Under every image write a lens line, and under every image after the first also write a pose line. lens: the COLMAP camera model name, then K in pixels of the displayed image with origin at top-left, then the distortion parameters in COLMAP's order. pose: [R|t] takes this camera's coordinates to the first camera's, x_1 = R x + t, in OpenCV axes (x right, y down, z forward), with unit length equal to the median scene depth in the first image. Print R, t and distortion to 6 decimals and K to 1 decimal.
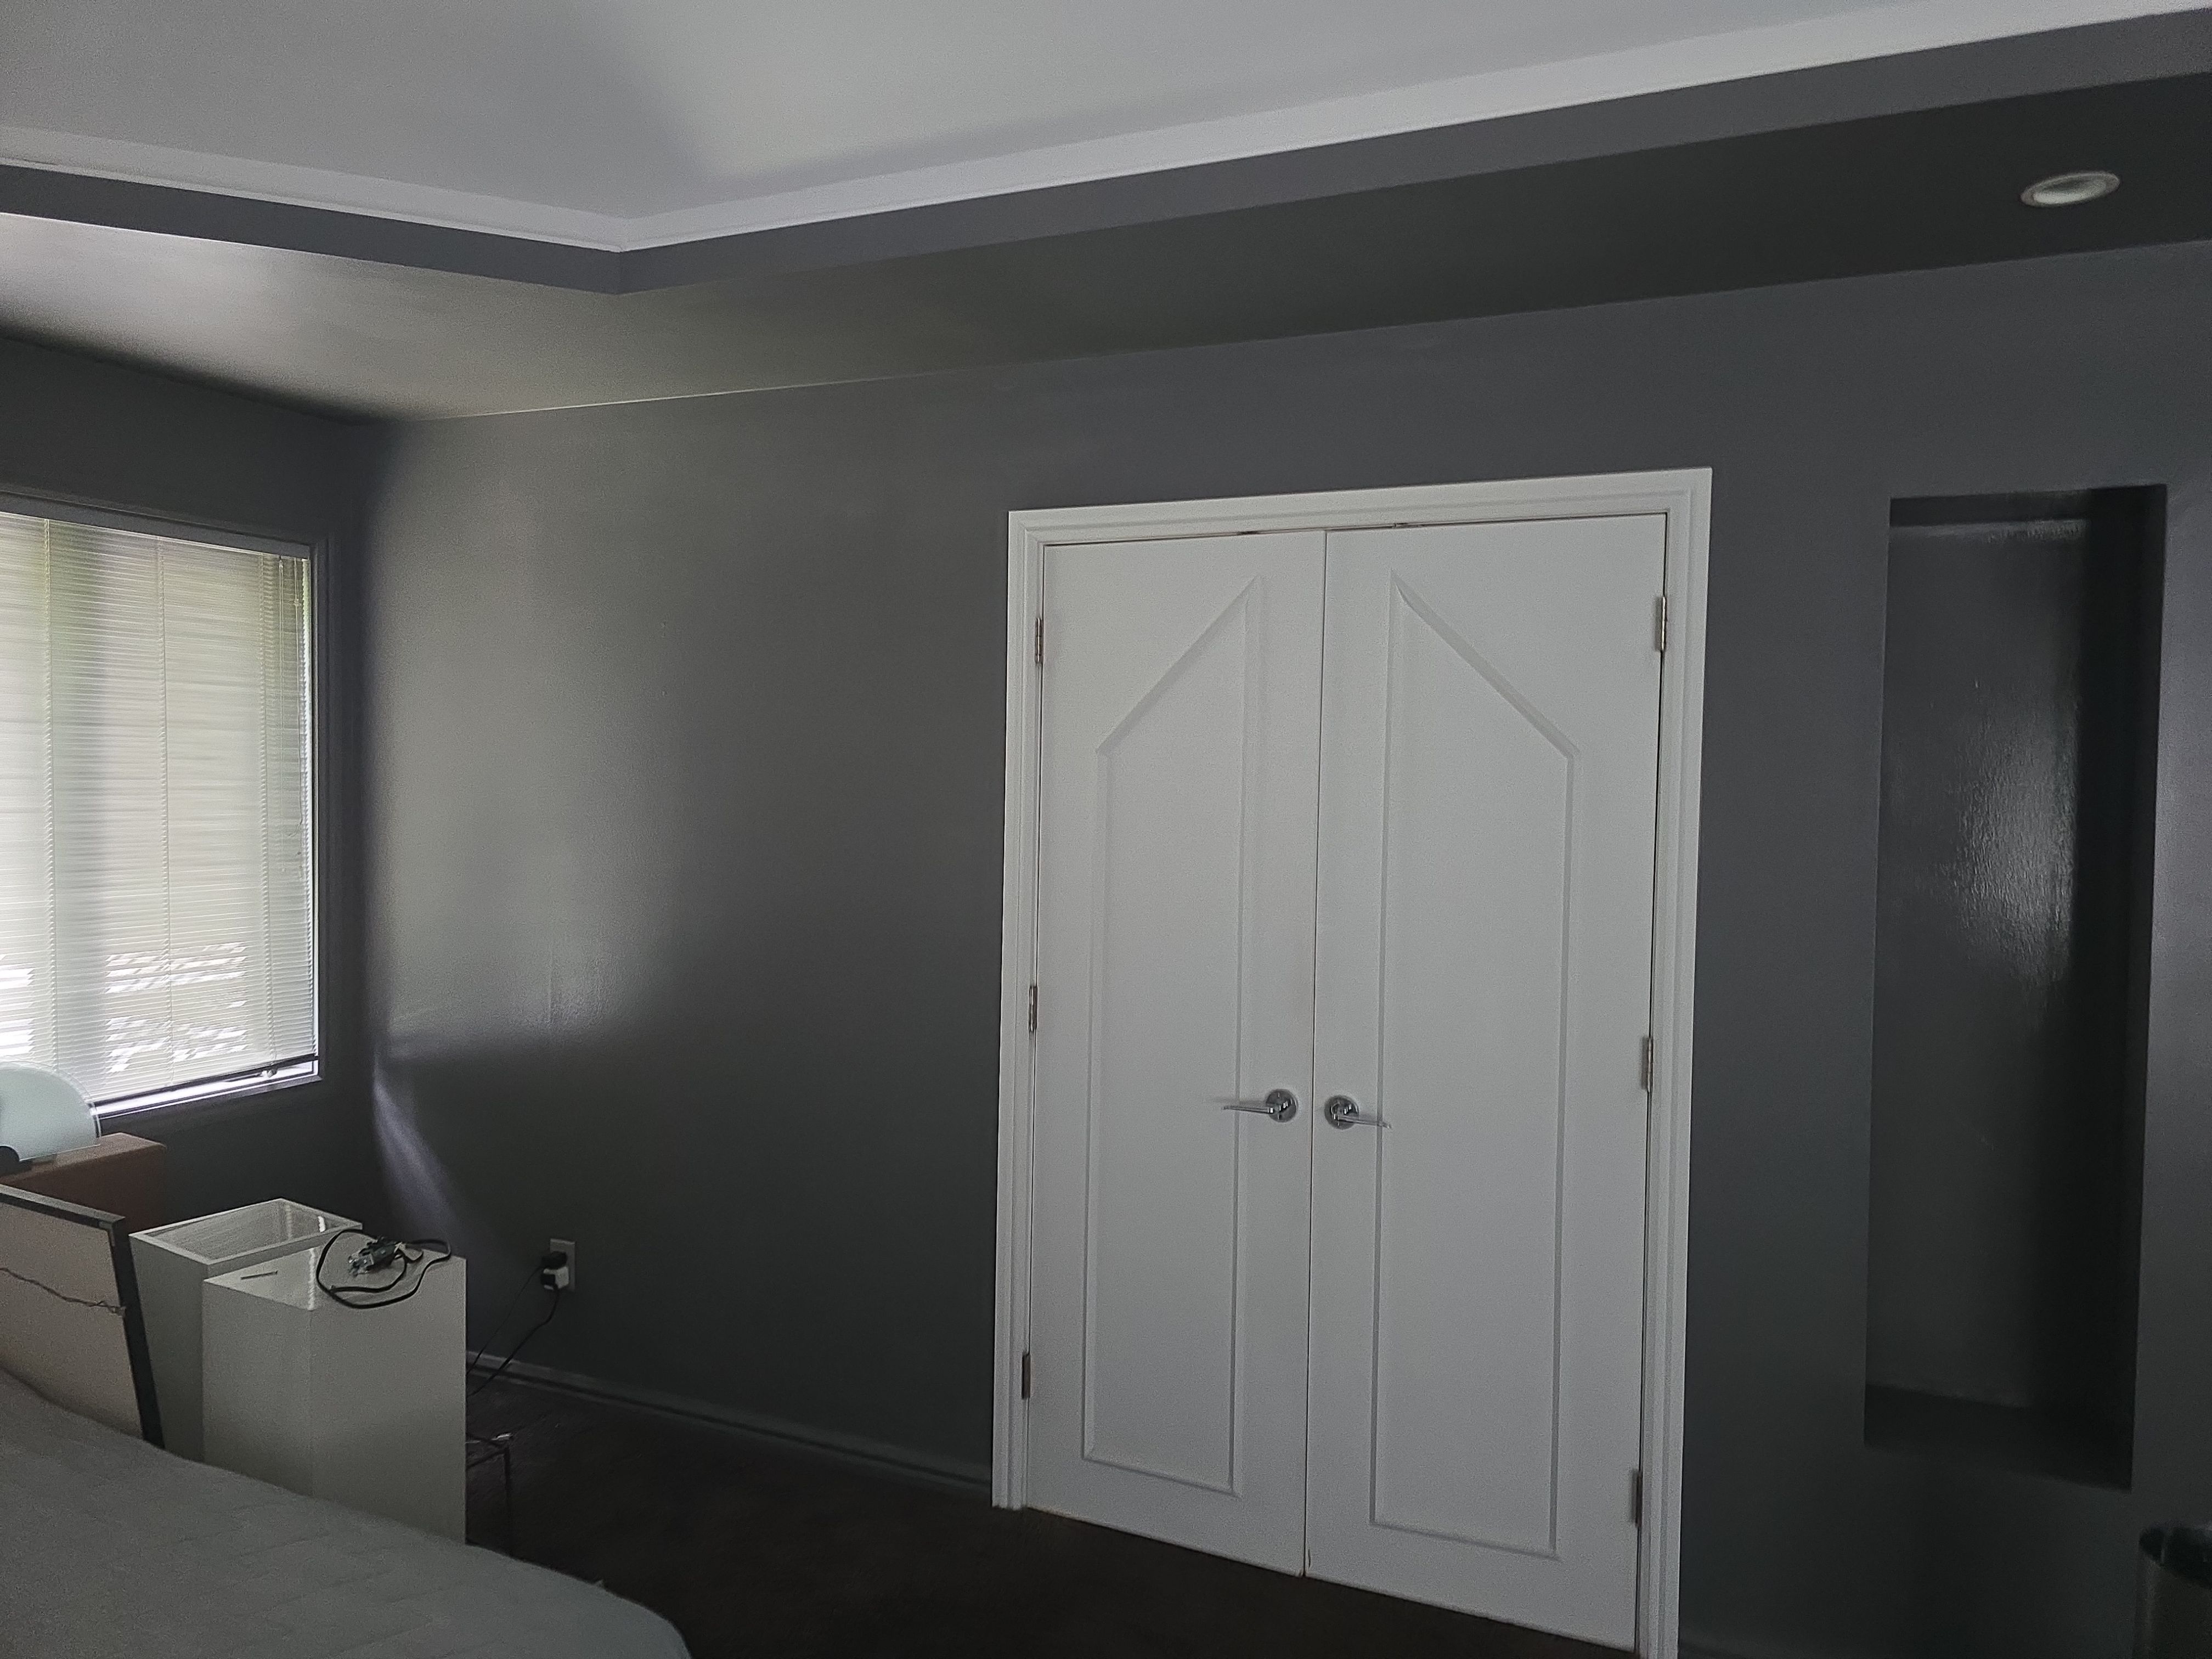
lens RADIAL K [[1488.1, 0, 1106.0], [0, 1488.1, 829.5], [0, 0, 1]] dist [0.062785, -0.053745]
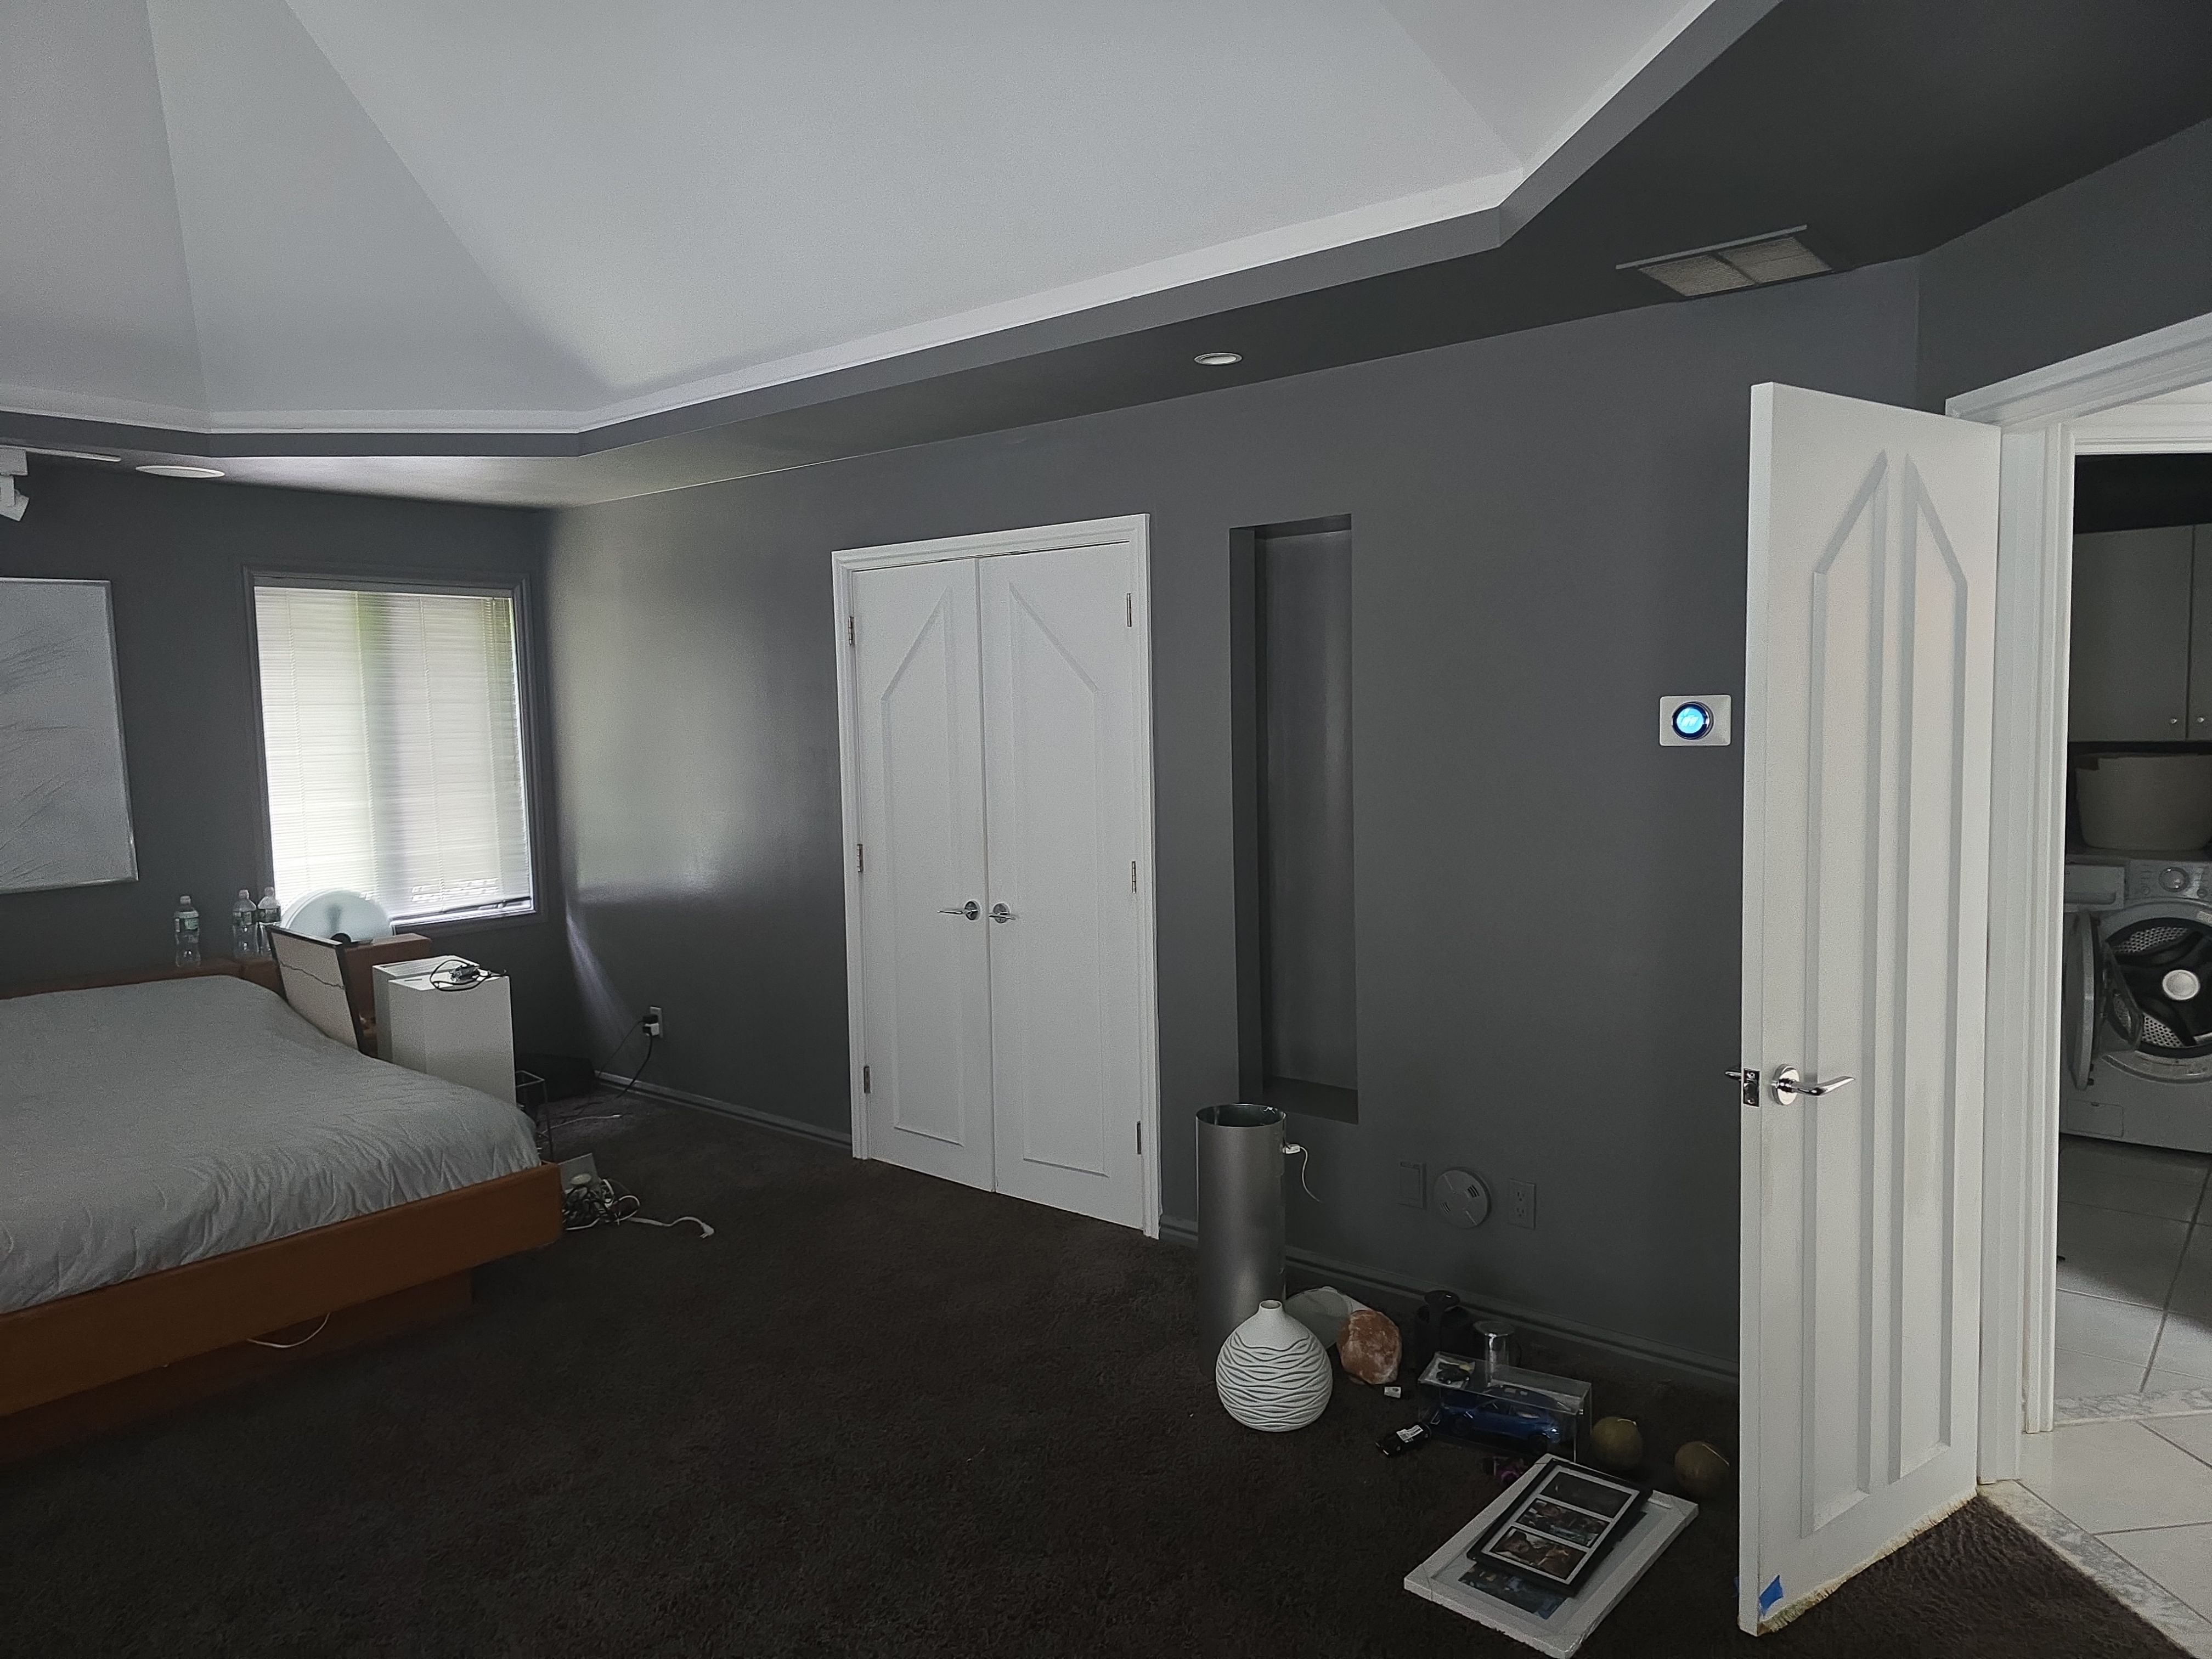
lens RADIAL K [[1488.1, 0, 1106.0], [0, 1488.1, 829.5], [0, 0, 1]] dist [0.062785, -0.053745]
pose [[0.957649, -0.015530, -0.287518, 0.636656], [0.028509, 0.998752, 0.041011, 0.028517], [0.286522, -0.047472, 0.956897, -0.452759]]
